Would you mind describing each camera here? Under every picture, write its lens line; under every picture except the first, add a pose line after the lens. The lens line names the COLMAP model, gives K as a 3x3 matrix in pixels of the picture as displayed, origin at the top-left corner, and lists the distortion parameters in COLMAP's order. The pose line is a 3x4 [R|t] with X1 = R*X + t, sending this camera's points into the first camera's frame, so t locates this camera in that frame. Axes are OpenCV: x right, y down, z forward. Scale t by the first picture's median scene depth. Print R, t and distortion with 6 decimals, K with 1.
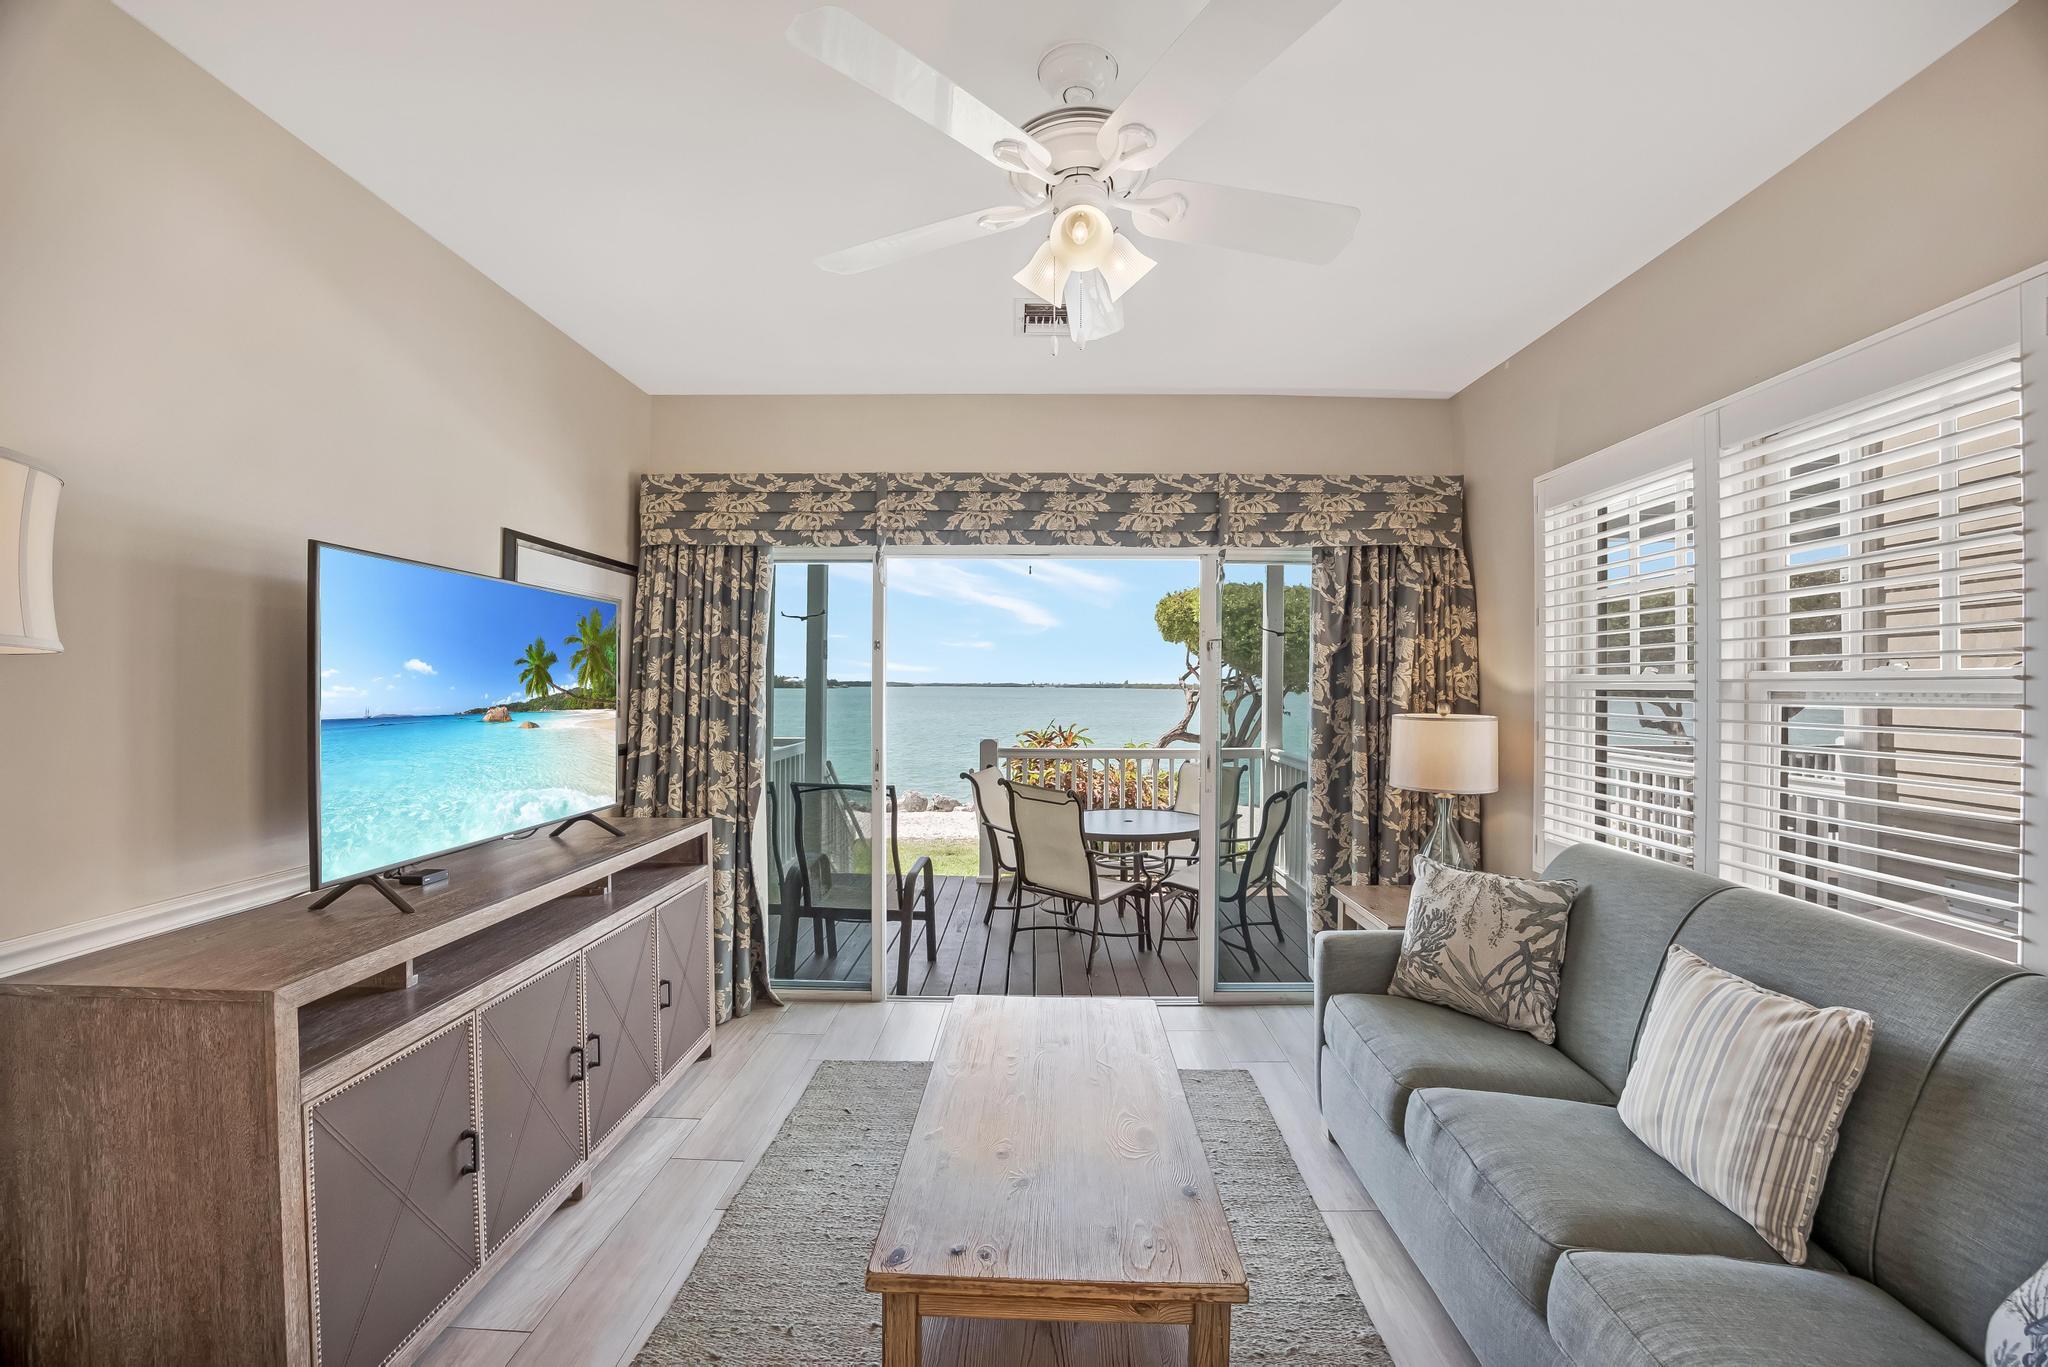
lens RADIAL K [[815.7, 0, 1033.2], [0, 815.7, 681.1], [0, 0, 1]] dist [-0.035911, 0.006511]
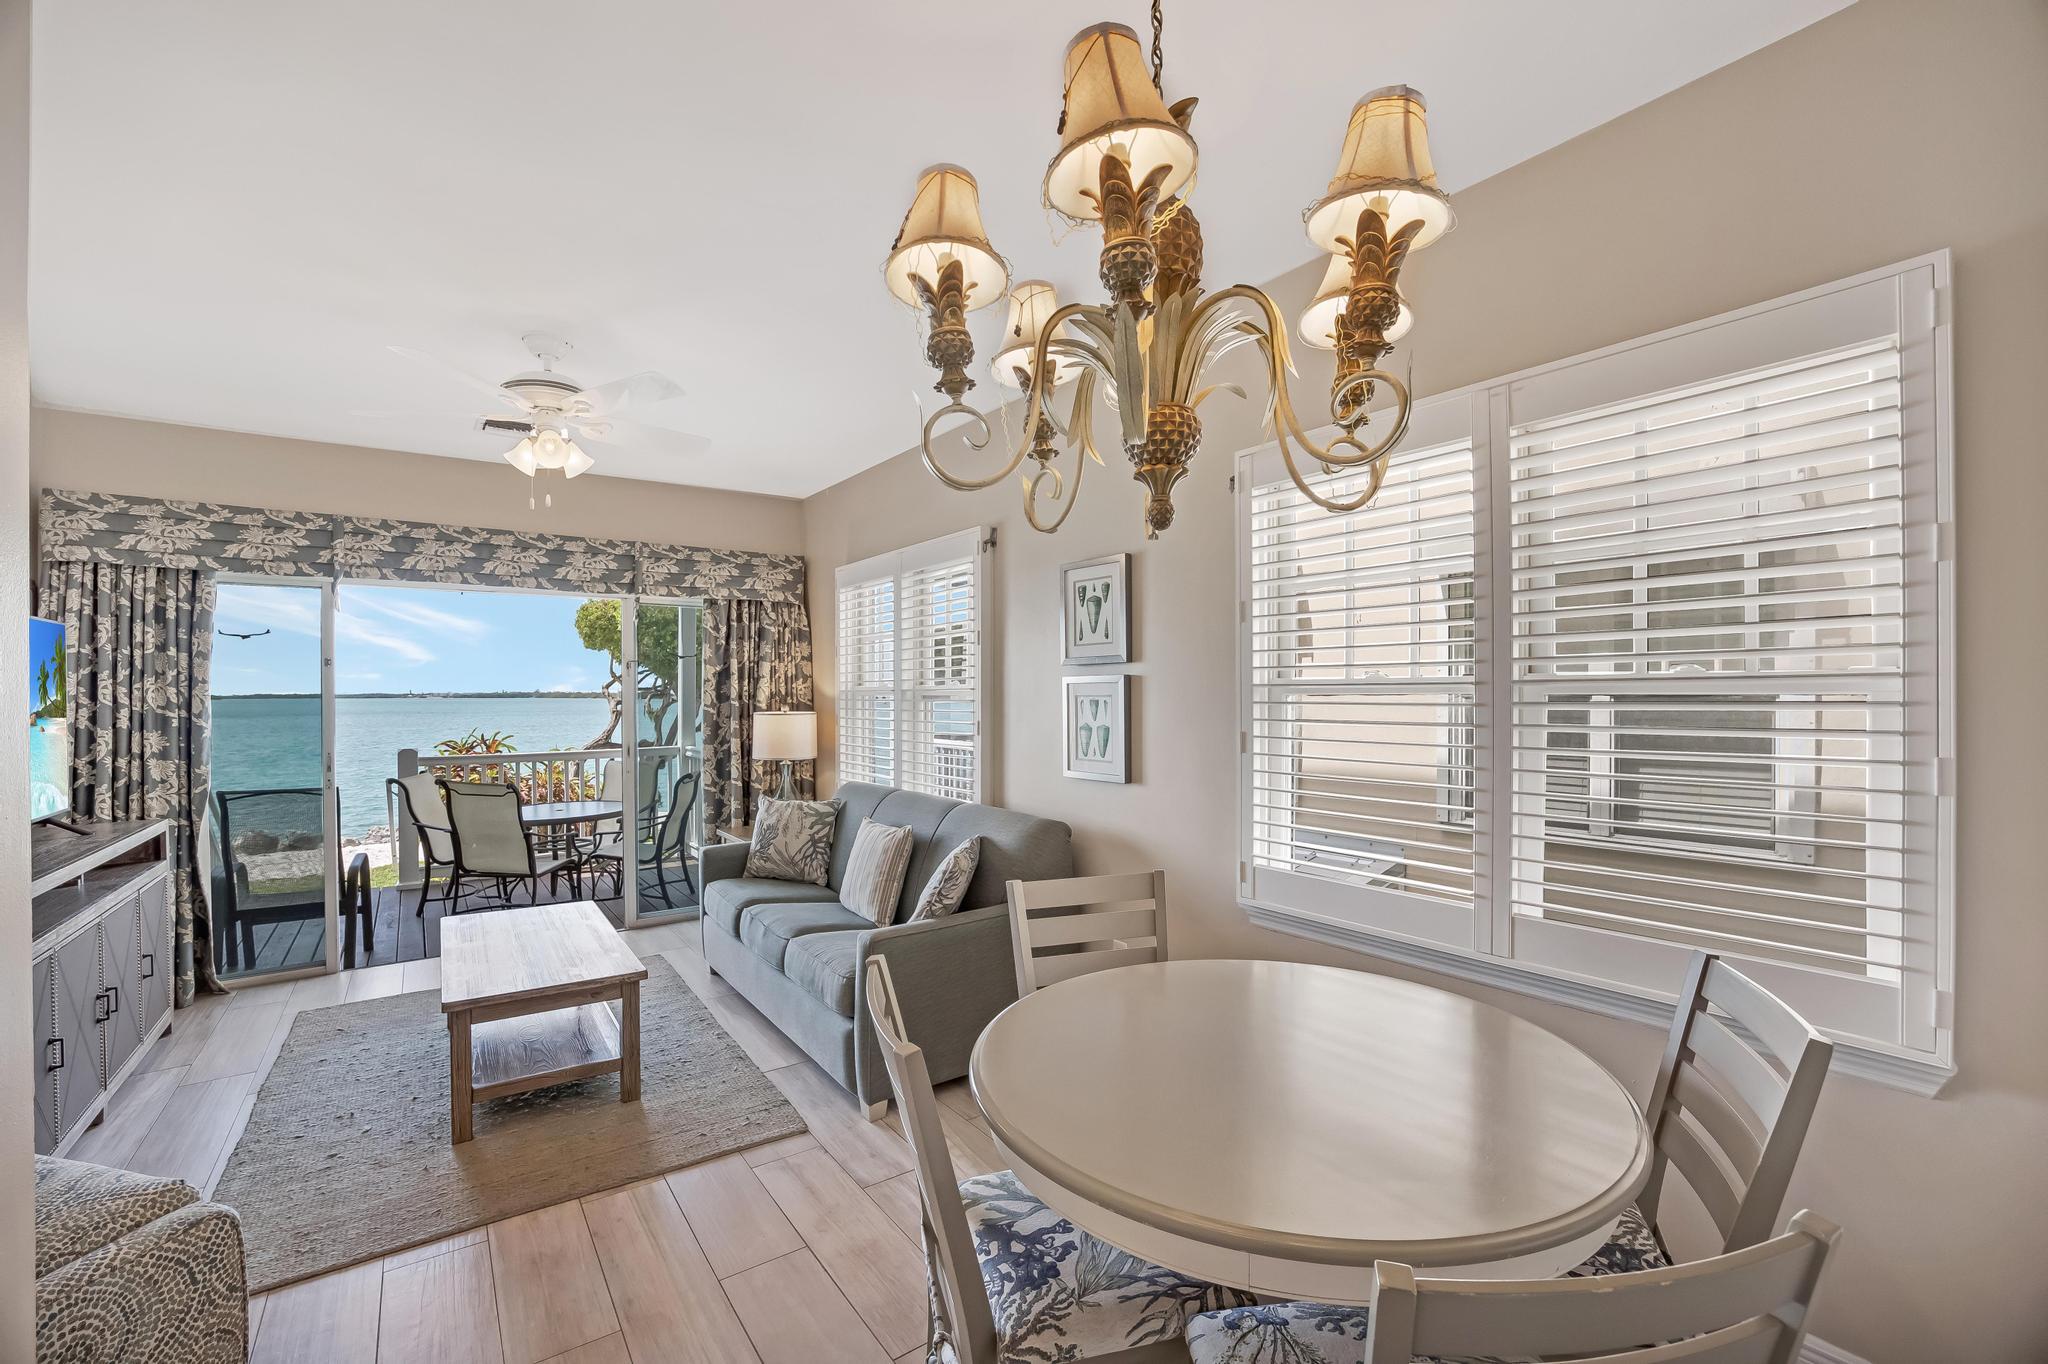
lens RADIAL K [[815.7, 0, 948.8], [0, 815.7, 694.8], [0, 0, 1]] dist [-0.035911, 0.006511]
pose [[0.835039, -0.009700, 0.550105, -0.089468], [0.005761, 0.999944, 0.008886, -0.003451], [-0.550160, -0.004251, 0.835048, -0.452475]]
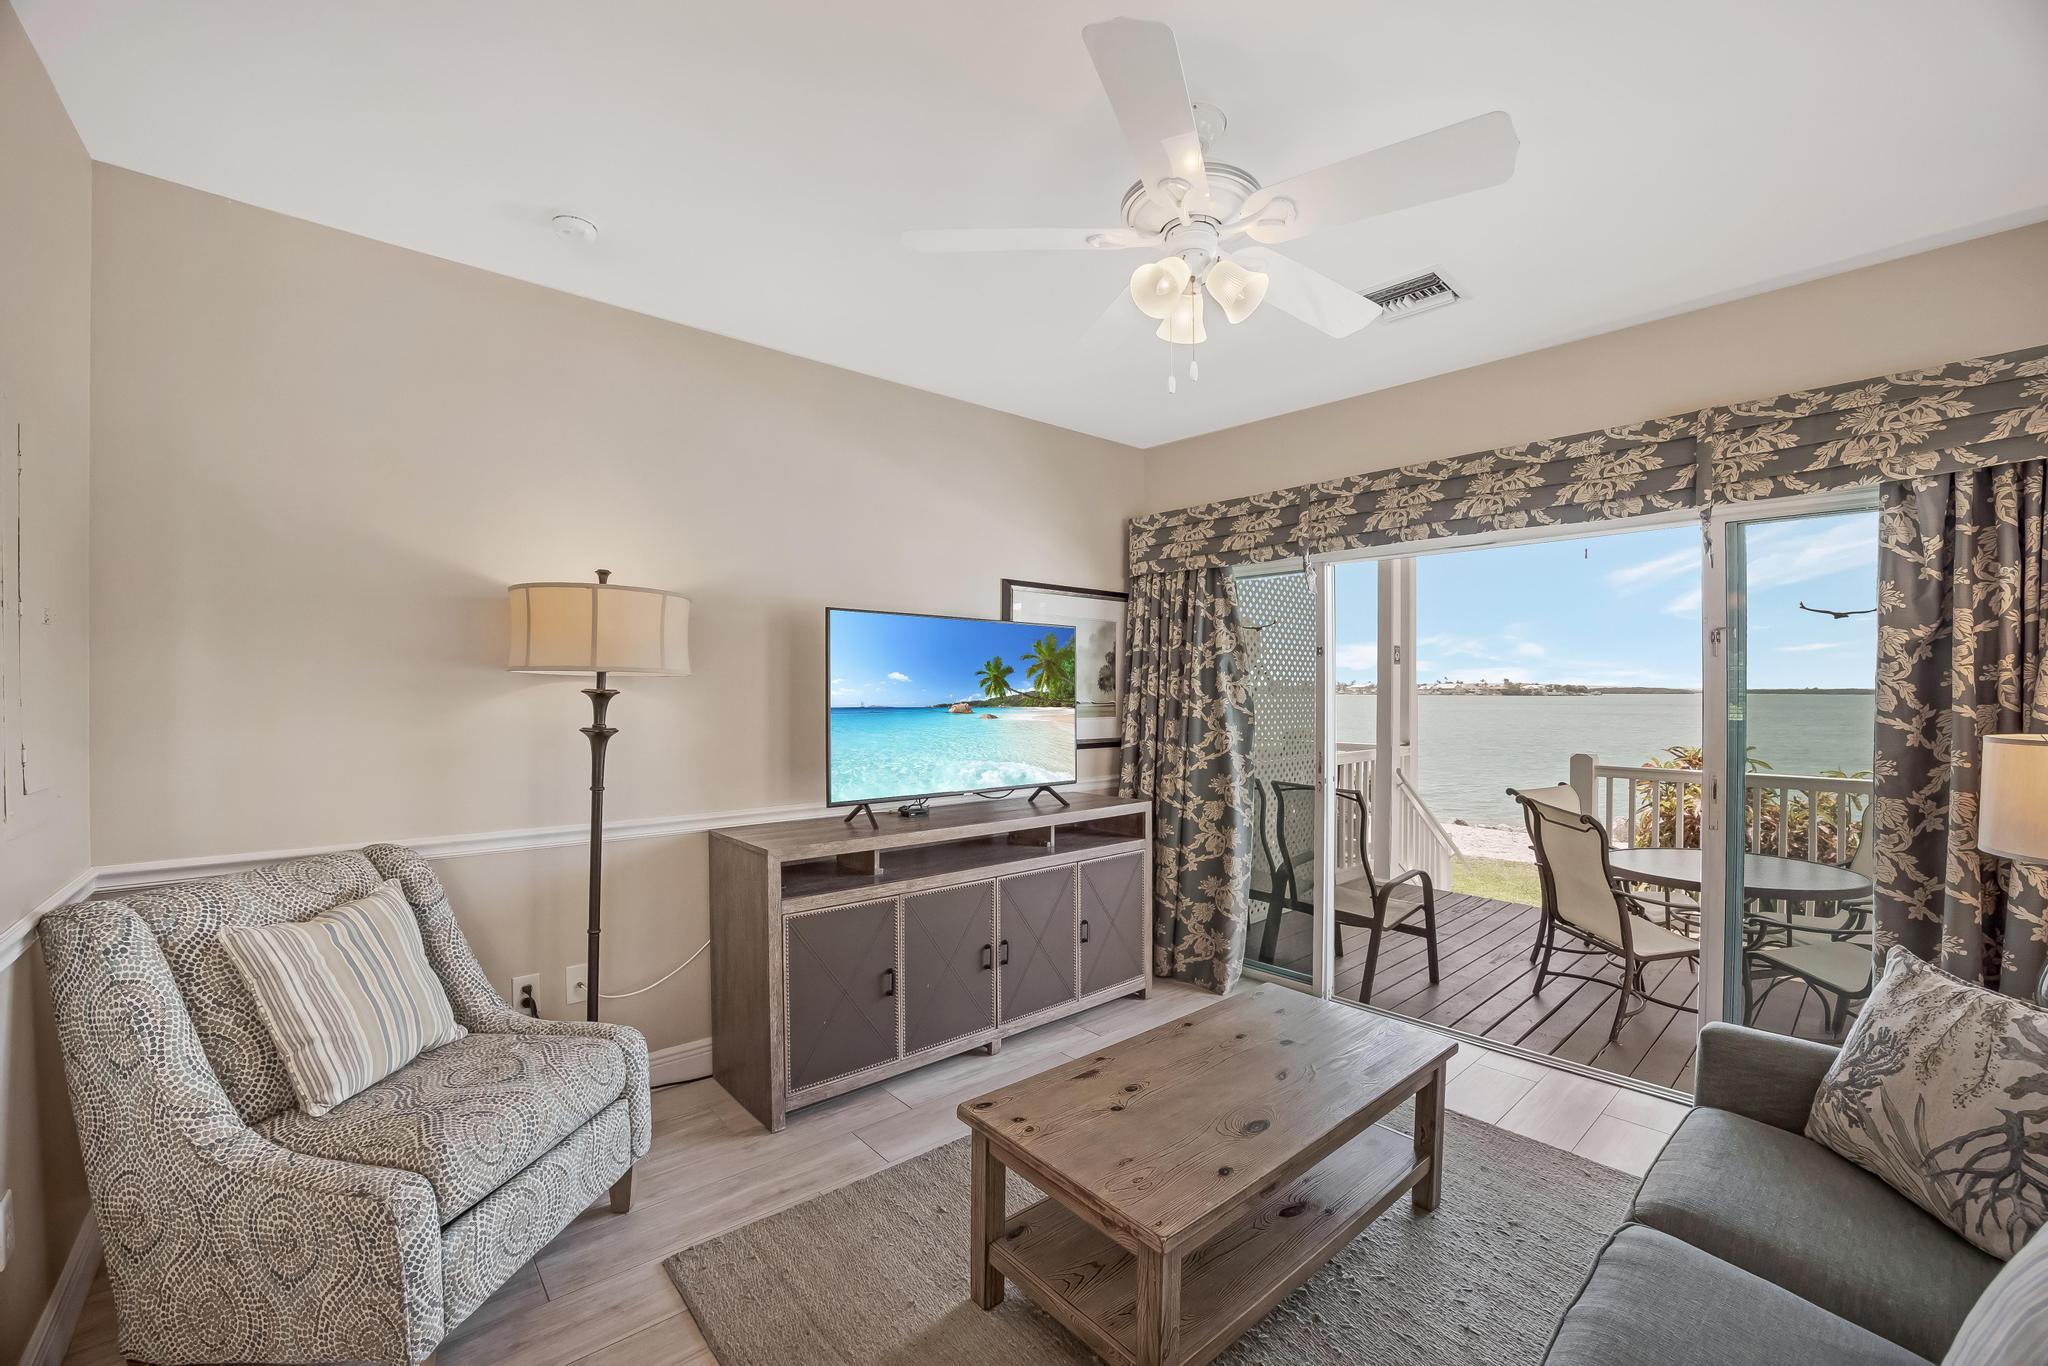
lens RADIAL K [[815.7, 0, 1057.8], [0, 815.7, 681.7], [0, 0, 1]] dist [-0.035911, 0.006511]
pose [[0.697609, -0.008436, -0.716429, 0.342517], [0.002401, 0.999953, -0.009437, 0.004050], [0.716475, 0.004863, 0.697596, 0.052019]]
